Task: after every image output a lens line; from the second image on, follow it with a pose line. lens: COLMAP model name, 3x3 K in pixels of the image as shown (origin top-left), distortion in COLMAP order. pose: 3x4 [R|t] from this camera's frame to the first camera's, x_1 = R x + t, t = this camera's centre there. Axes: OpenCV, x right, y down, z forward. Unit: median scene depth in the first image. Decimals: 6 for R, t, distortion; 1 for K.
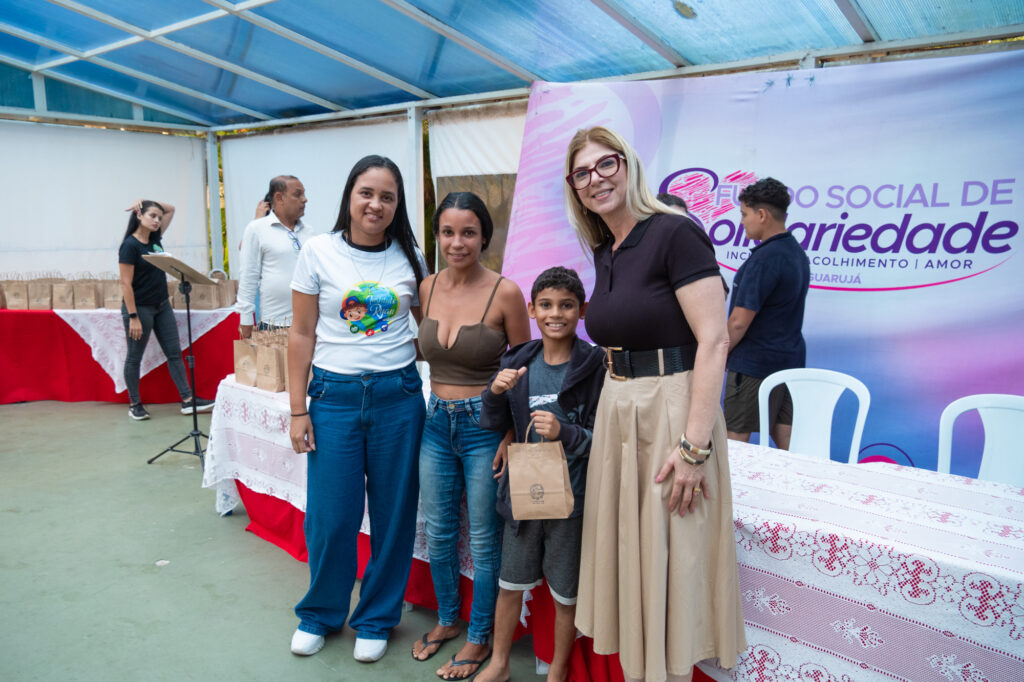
lens RADIAL K [[763.3, 0, 516.9], [0, 763.3, 342.6], [0, 0, 1]] dist [-0.020198, 0.001181]
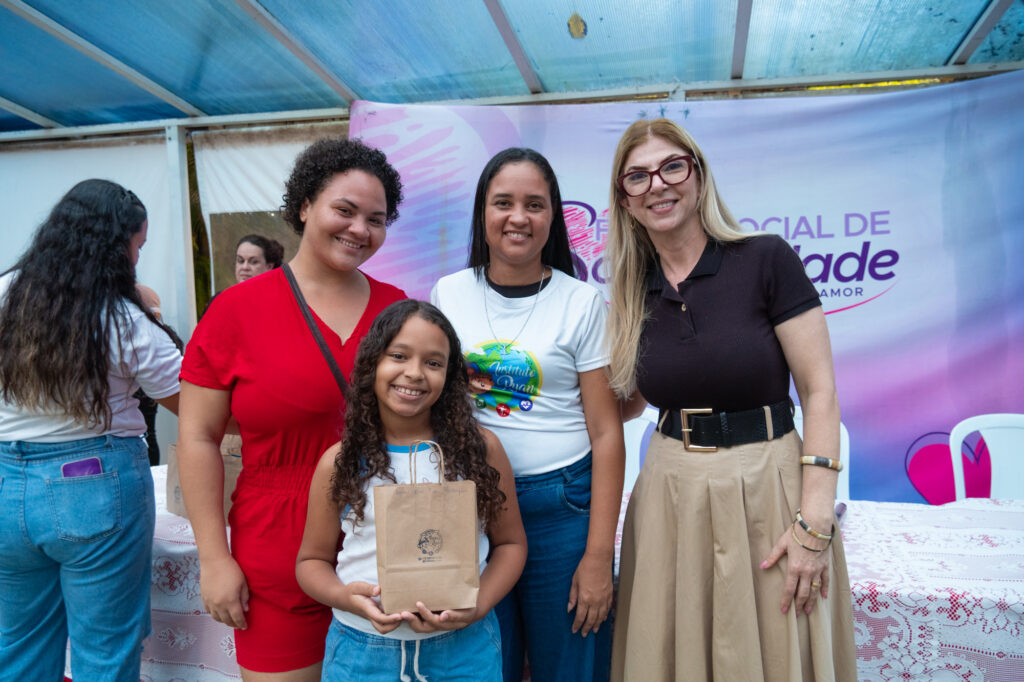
lens RADIAL K [[762.3, 0, 516.2], [0, 762.3, 341.4], [0, 0, 1]] dist [-0.025220, 0.005150]
pose [[0.897936, -0.063916, 0.435460, -0.236160], [0.092420, 0.994722, -0.044570, -0.026197], [-0.430313, 0.080266, 0.899104, 0.217461]]
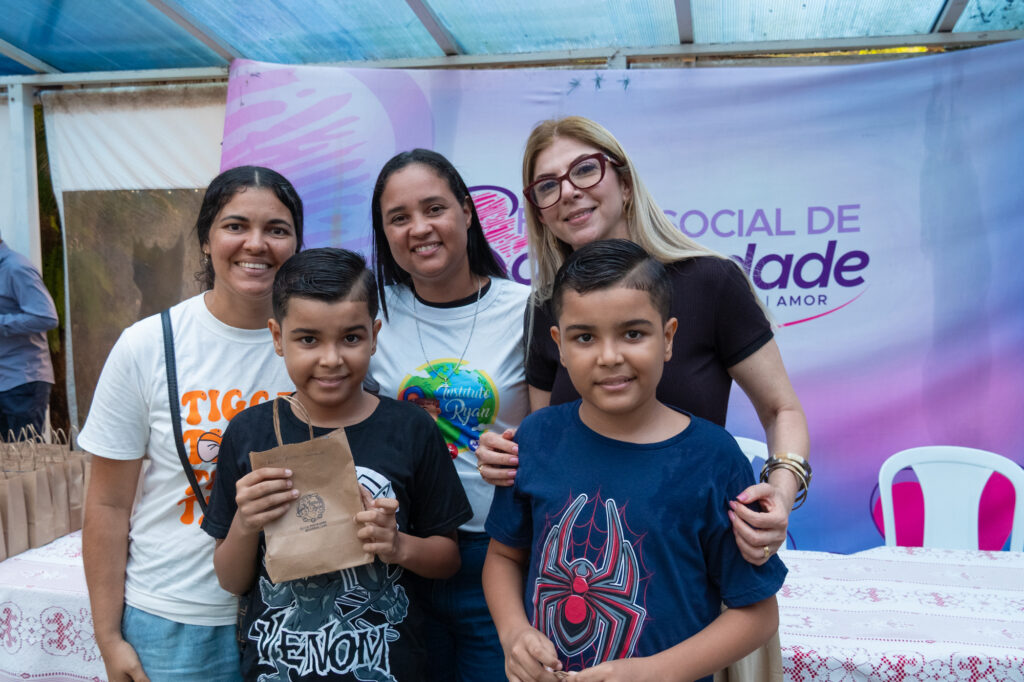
lens RADIAL K [[961.7, 0, 525.2], [0, 961.7, 341.6], [0, 0, 1]] dist [-0.017325, -0.004205]
pose [[0.889644, -0.050551, 0.453848, -0.179943], [0.079946, 0.995746, -0.045802, -0.025764], [-0.449602, 0.077031, 0.889901, 0.134610]]
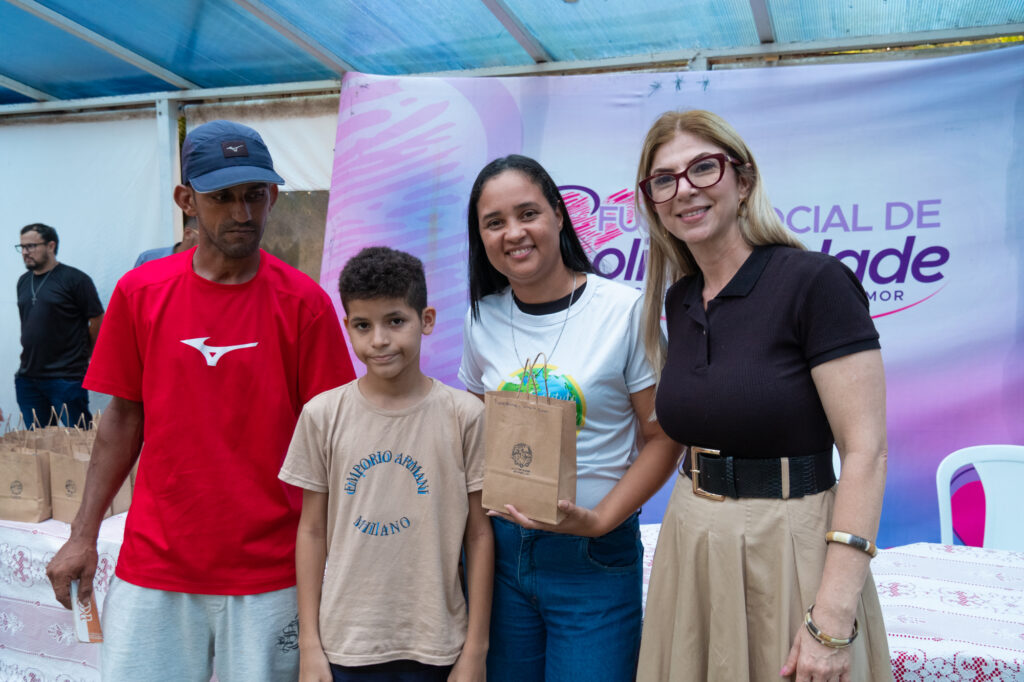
lens RADIAL K [[907.8, 0, 514.9], [0, 907.8, 343.8], [0, 0, 1]] dist [0.005093, 0.004157]
pose [[0.950946, -0.041757, 0.306525, -0.127306], [0.058267, 0.997291, -0.044904, -0.021067], [-0.303819, 0.060561, 0.950803, 0.108283]]
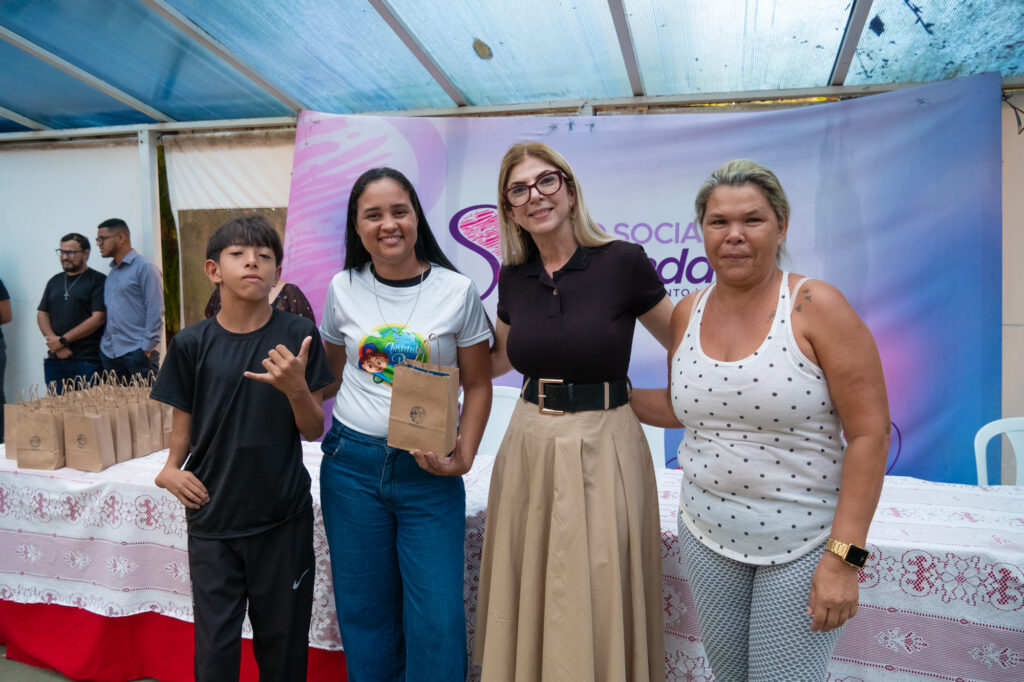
lens RADIAL K [[763.3, 0, 516.9], [0, 763.3, 342.6], [0, 0, 1]] dist [-0.020198, 0.001181]
pose [[0.913729, -0.044592, 0.403870, -0.148434], [0.067706, 0.996773, -0.043126, 0.000508], [-0.400644, 0.066750, 0.913799, 0.067360]]
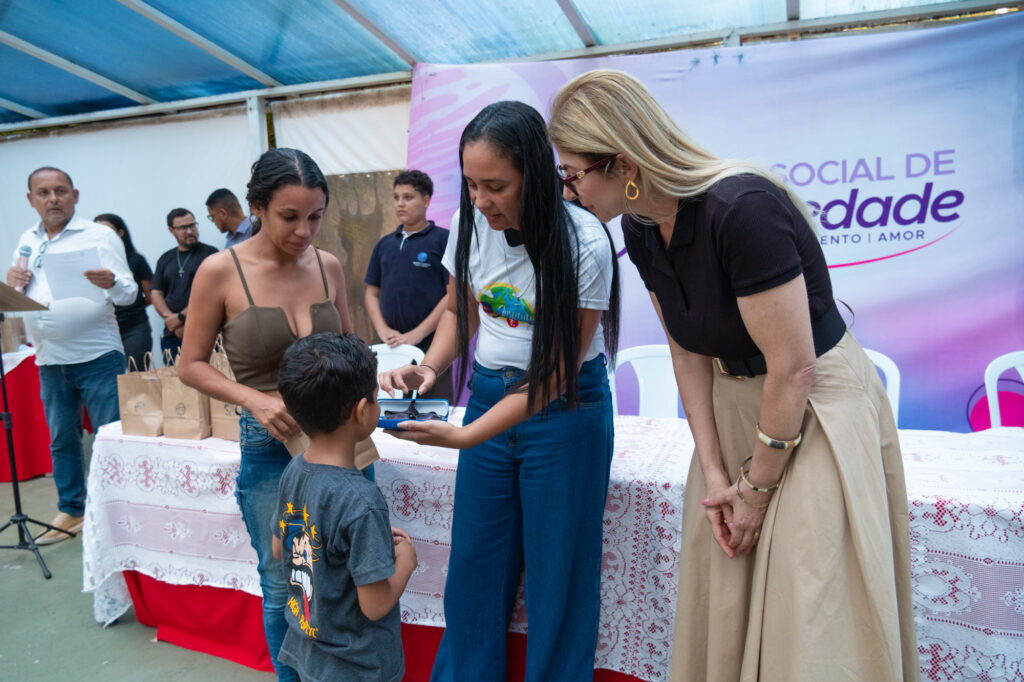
lens RADIAL K [[761.9, 0, 515.9], [0, 761.9, 344.9], [0, 0, 1]] dist [-0.023206, 0.003034]
pose [[0.947325, -0.077555, 0.310742, -0.195605], [0.090139, 0.995581, -0.026320, 0.017009], [-0.307328, 0.052943, 0.950130, 0.174579]]
